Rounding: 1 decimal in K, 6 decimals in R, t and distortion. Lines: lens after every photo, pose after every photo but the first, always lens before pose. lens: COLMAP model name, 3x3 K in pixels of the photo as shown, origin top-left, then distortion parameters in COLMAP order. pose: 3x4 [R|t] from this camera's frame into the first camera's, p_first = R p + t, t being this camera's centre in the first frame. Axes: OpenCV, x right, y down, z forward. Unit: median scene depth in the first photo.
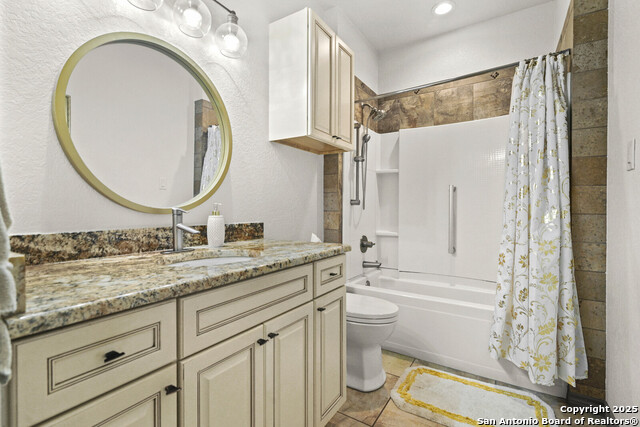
lens RADIAL K [[295.6, 0, 320.1], [0, 295.6, 210.8], [0, 0, 1]] dist [-0.016147, 0.002837]
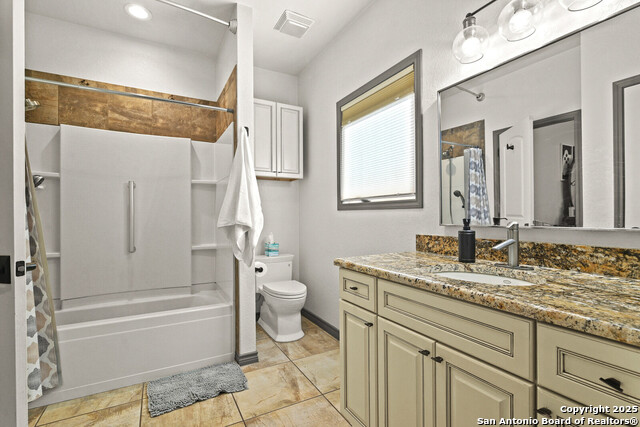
lens RADIAL K [[295.6, 0, 320.2], [0, 295.6, 214.9], [0, 0, 1]] dist [-0.016147, 0.002837]
pose [[-0.477189, -0.002547, -0.878797, 0.889164], [0.000277, 0.999995, -0.003048, -0.047459], [0.878801, -0.001698, -0.477186, 1.144605]]
